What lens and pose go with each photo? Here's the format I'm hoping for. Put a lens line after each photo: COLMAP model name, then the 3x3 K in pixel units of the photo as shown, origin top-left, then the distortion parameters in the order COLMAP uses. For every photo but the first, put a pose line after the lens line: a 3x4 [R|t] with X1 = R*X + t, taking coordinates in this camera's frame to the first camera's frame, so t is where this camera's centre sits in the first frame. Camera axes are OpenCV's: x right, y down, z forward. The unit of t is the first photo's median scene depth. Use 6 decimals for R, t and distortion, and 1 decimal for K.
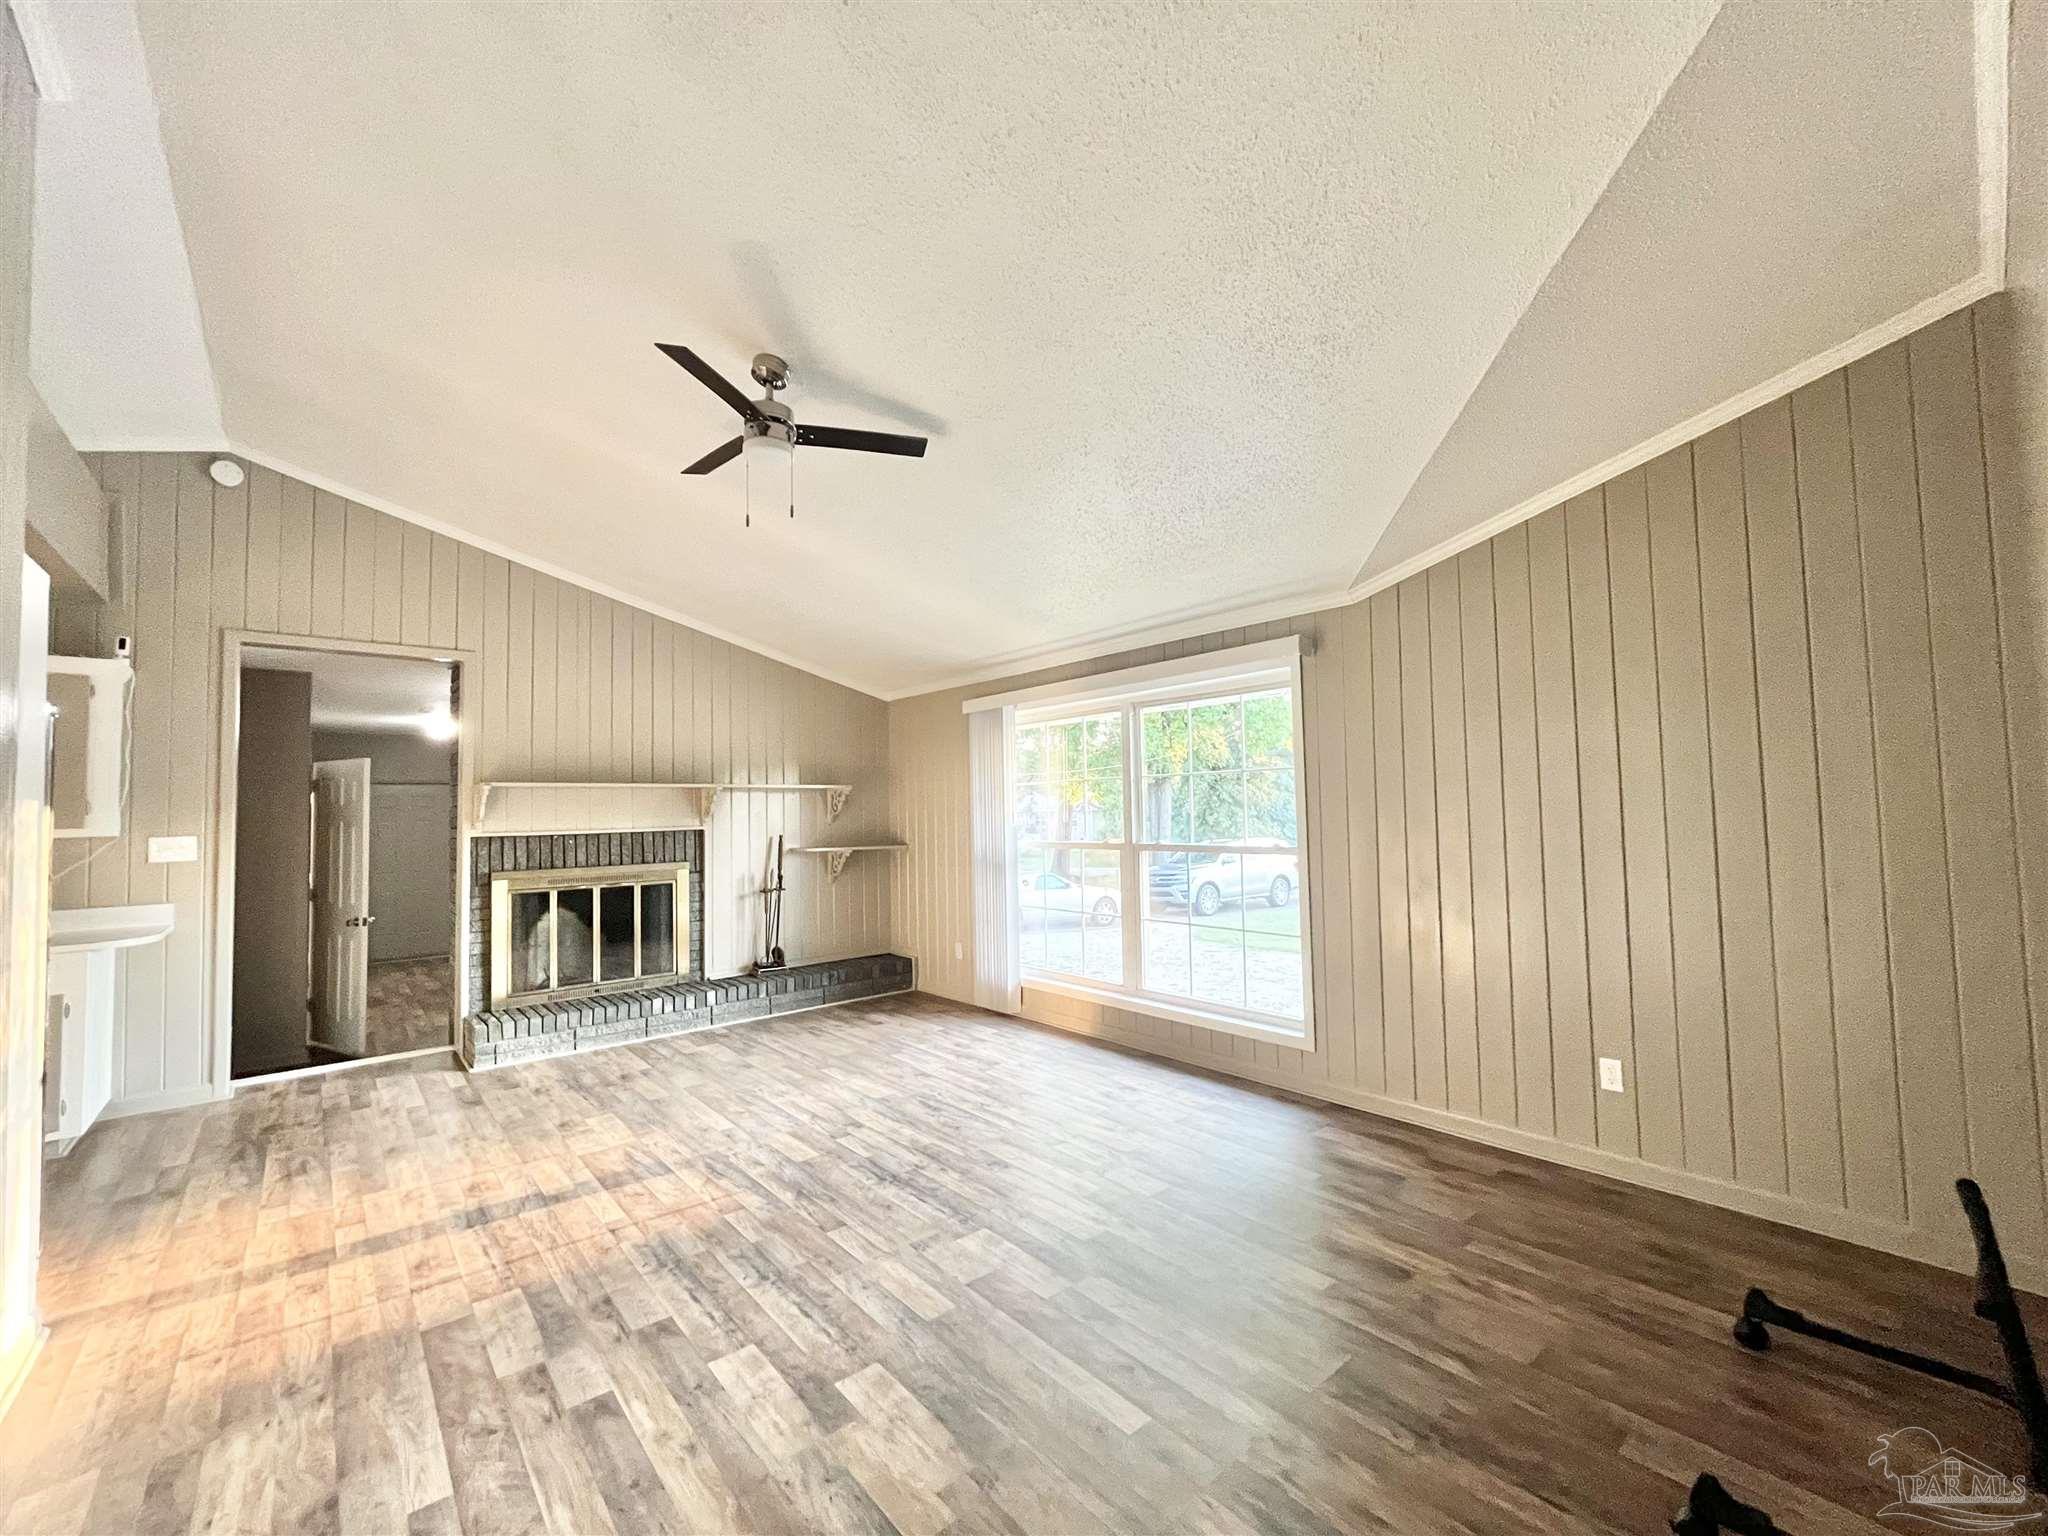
lens RADIAL K [[832.9, 0, 1024.8], [0, 832.9, 774.1], [0, 0, 1]] dist [-0.004197, 0.000877]
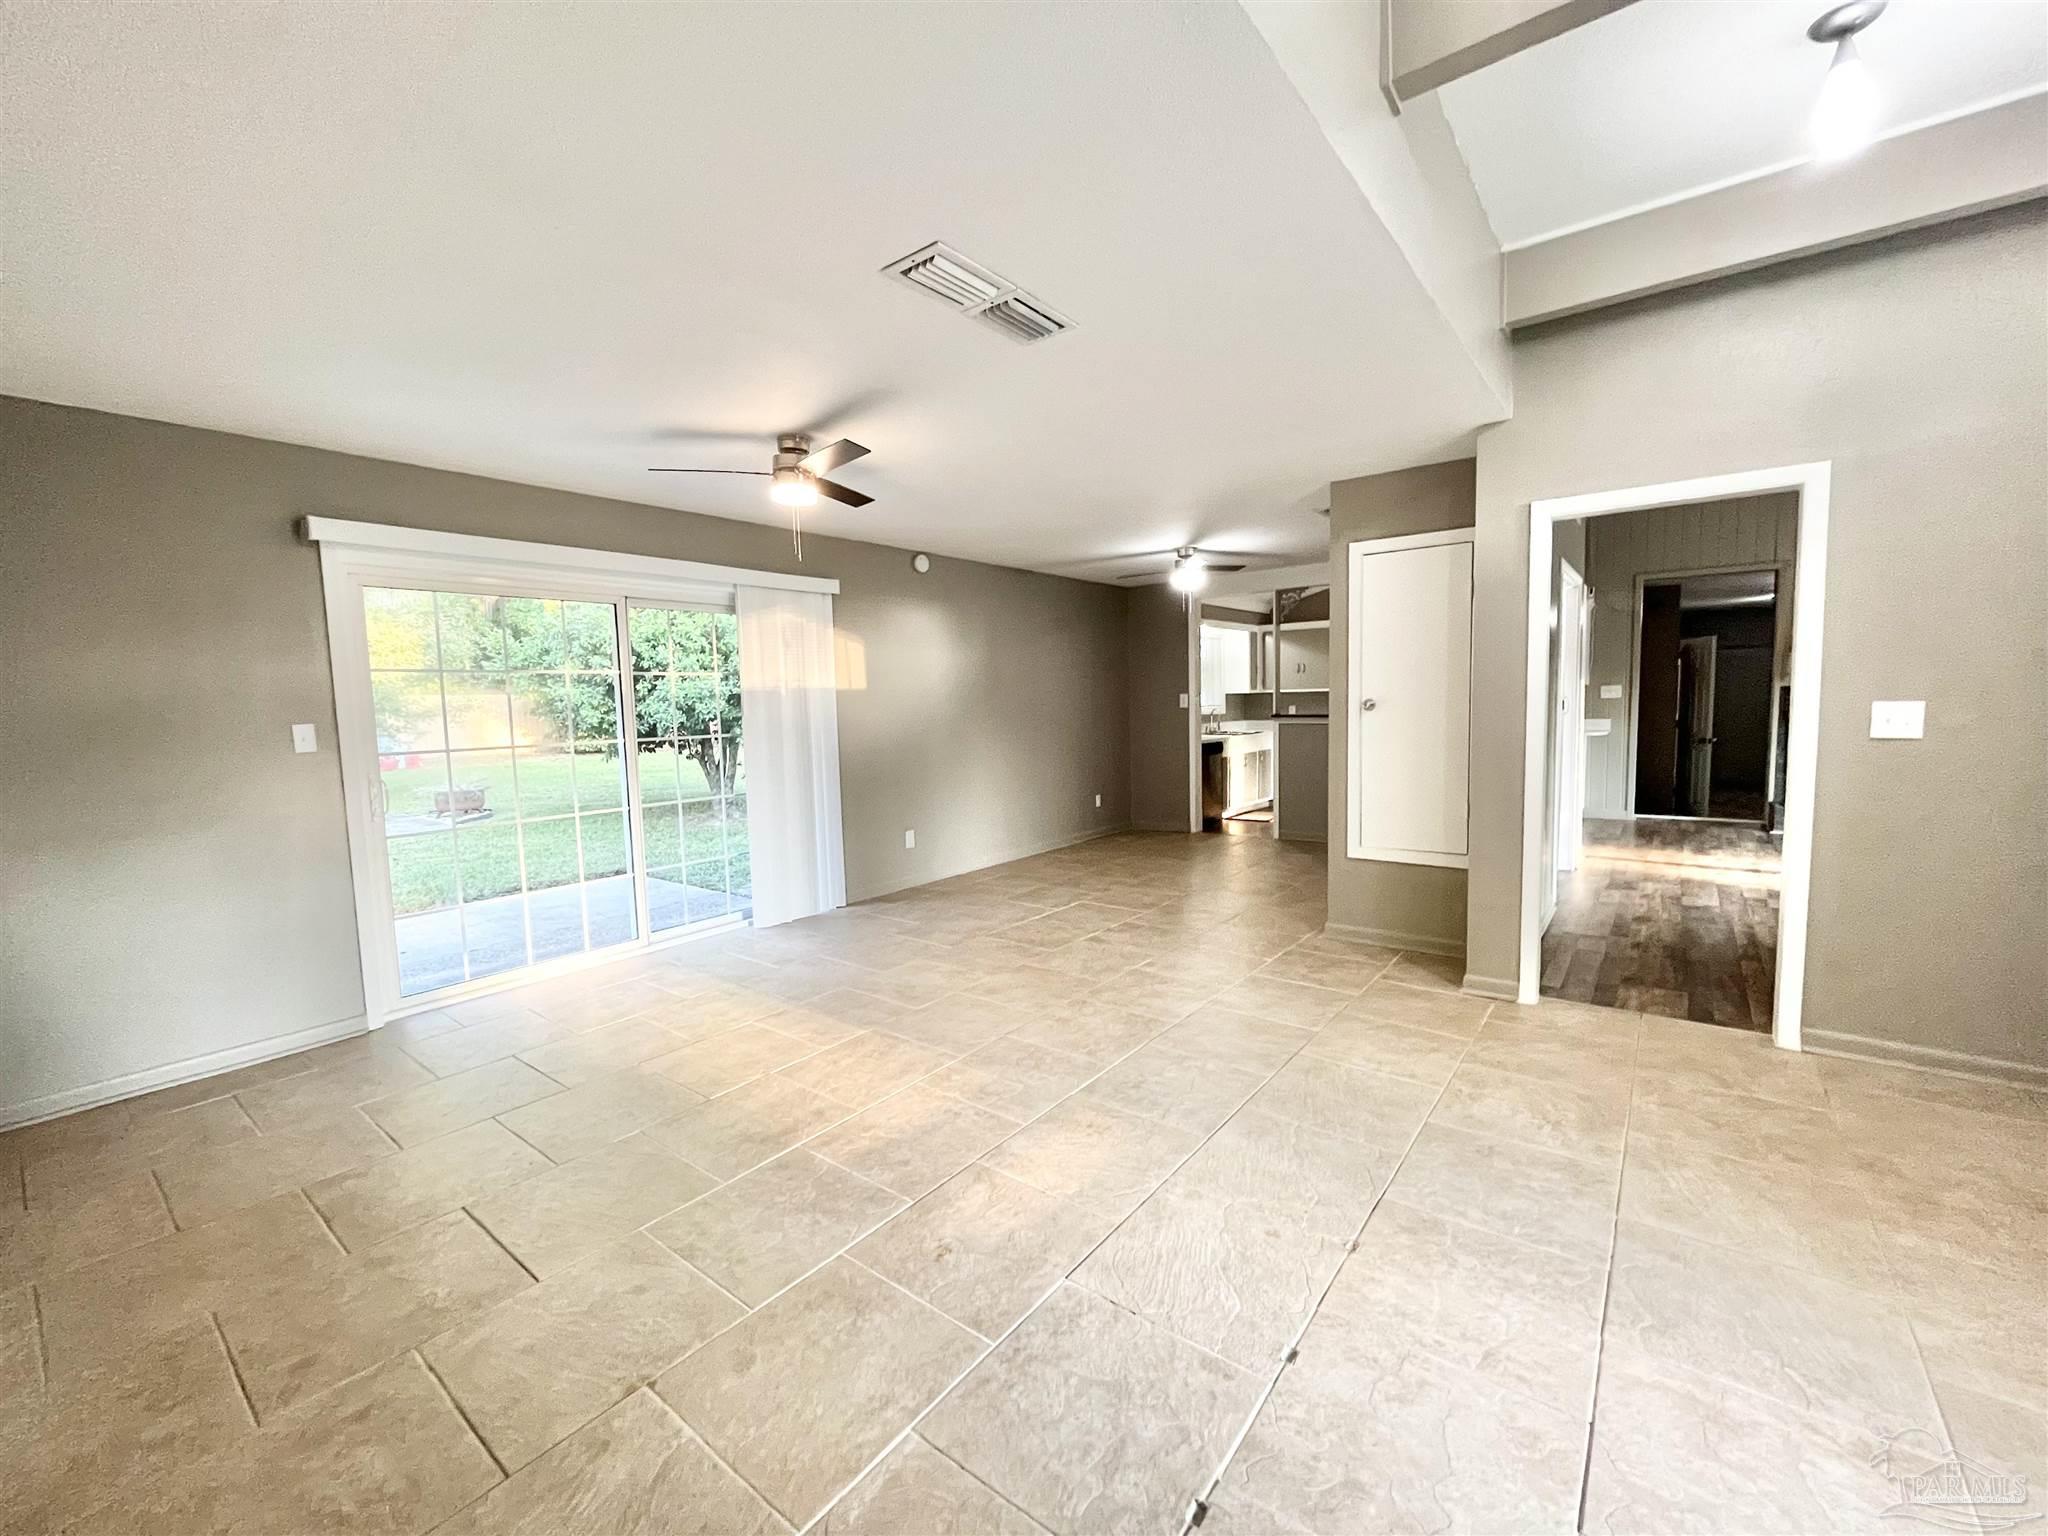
lens RADIAL K [[832.9, 0, 1030.3], [0, 832.9, 779.1], [0, 0, 1]] dist [-0.004197, 0.000877]
pose [[0.202179, 0.094376, -0.974791, 0.990912], [0.043683, 0.993486, 0.105246, 0.046034], [0.978374, -0.063861, 0.196740, -1.171342]]
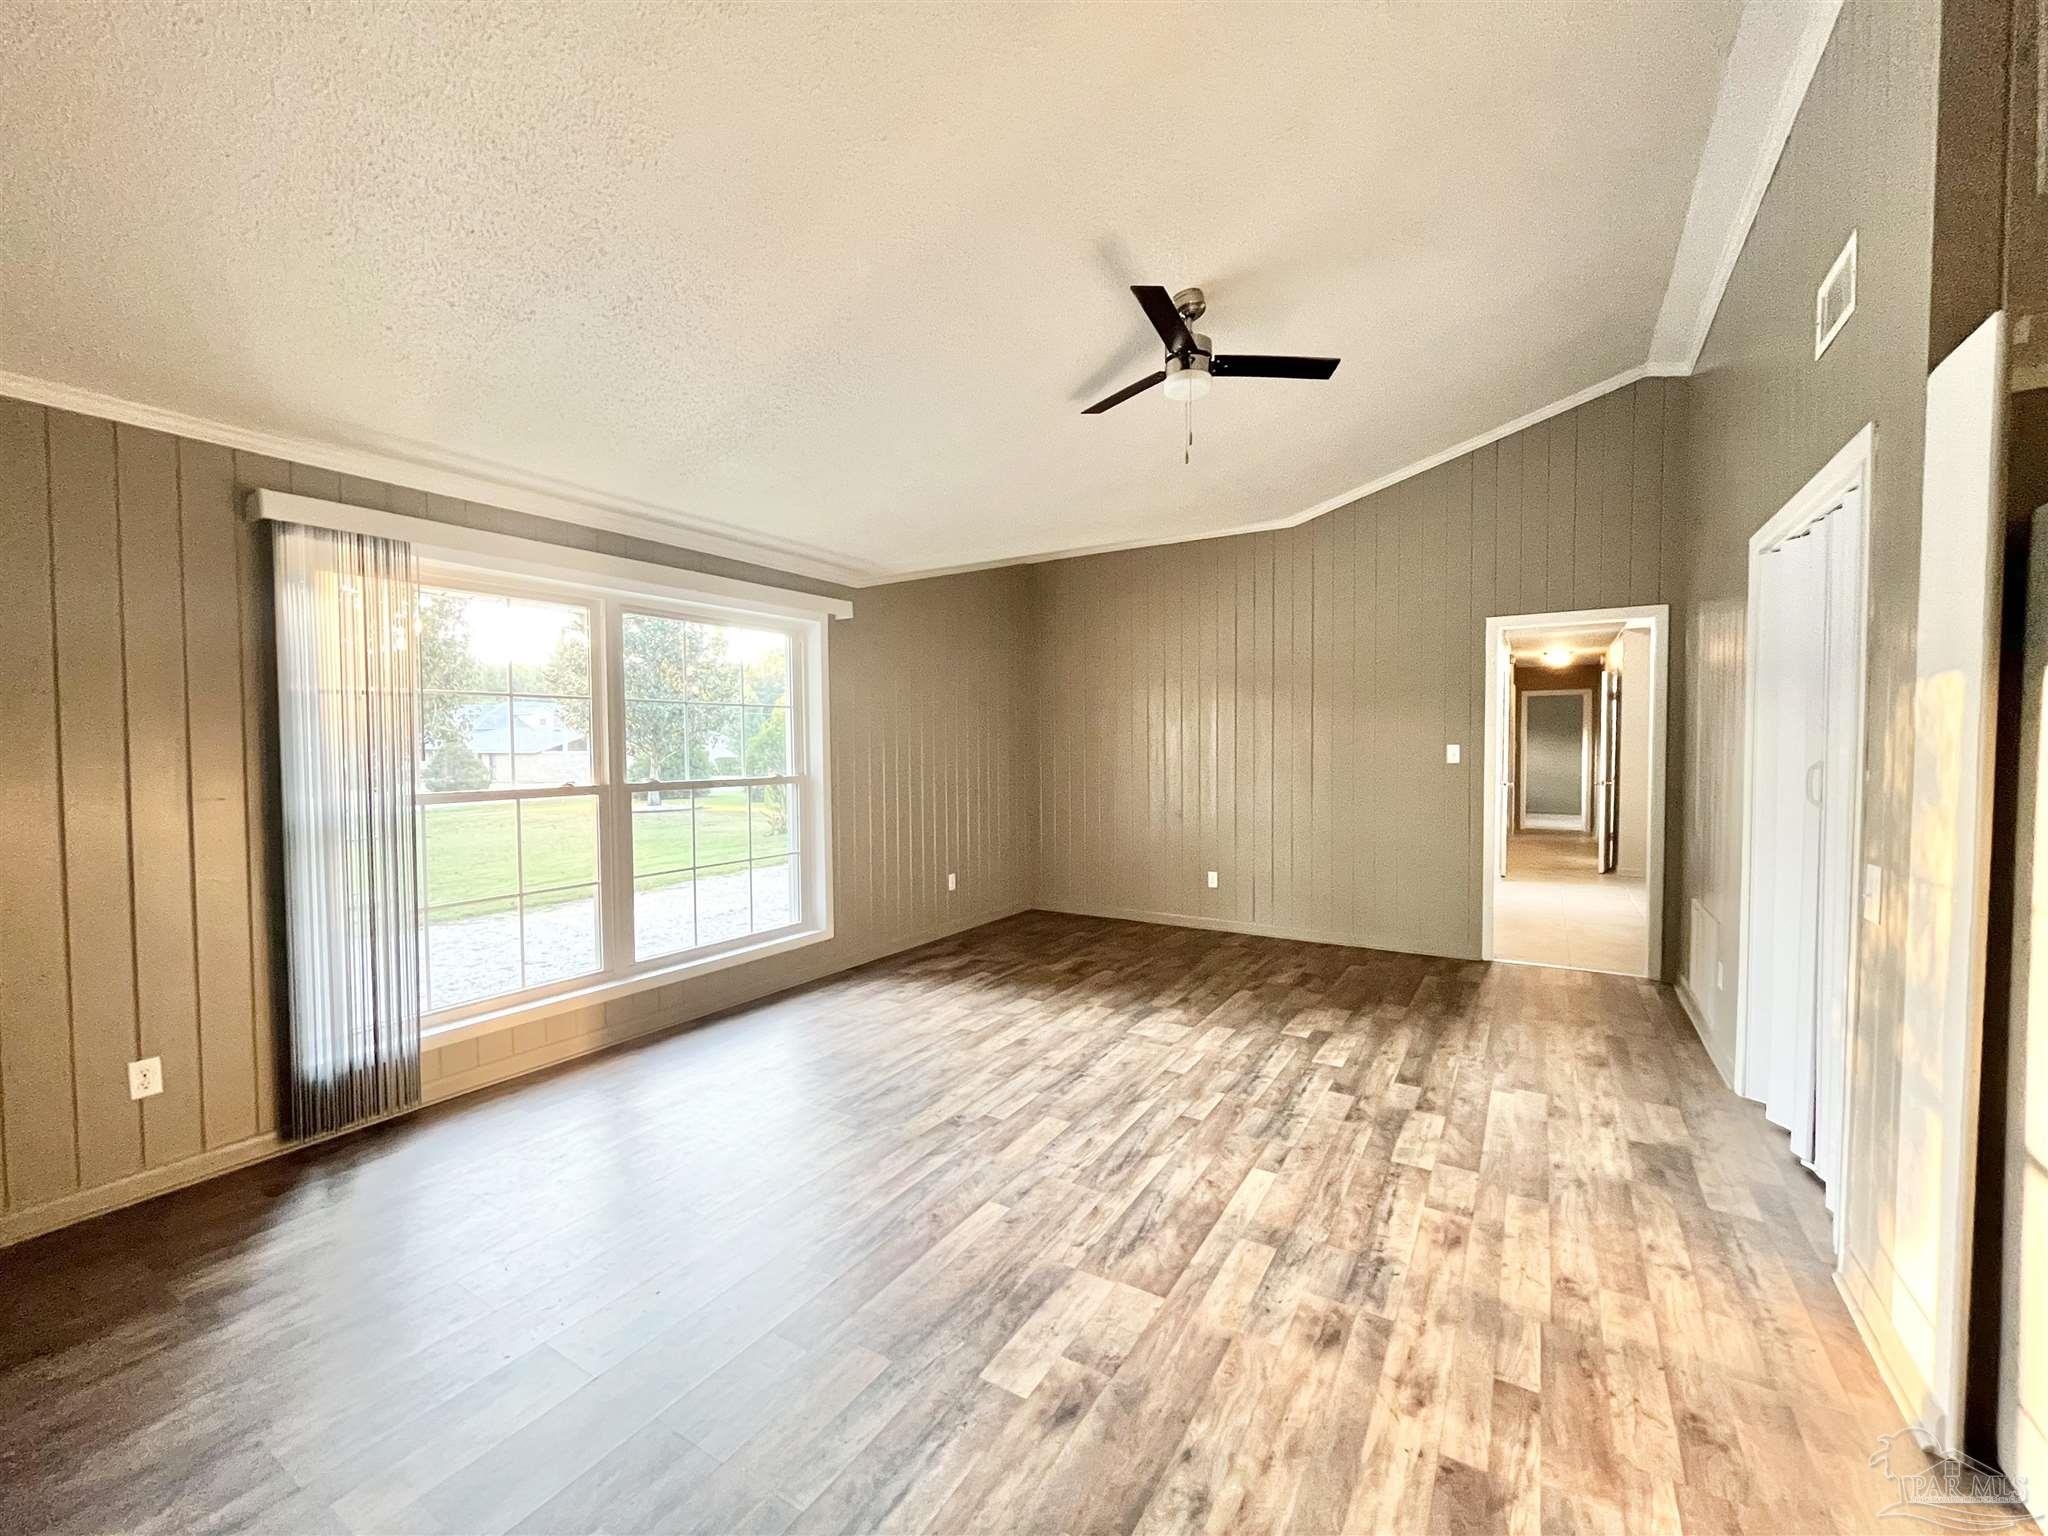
lens RADIAL K [[832.9, 0, 1023.2], [0, 832.9, 771.3], [0, 0, 1]] dist [-0.004197, 0.000877]
pose [[-0.301543, -0.008155, 0.953418, -1.255097], [-0.027653, 0.999618, -0.000195, 0.105331], [-0.953052, -0.026424, -0.301653, 1.511391]]
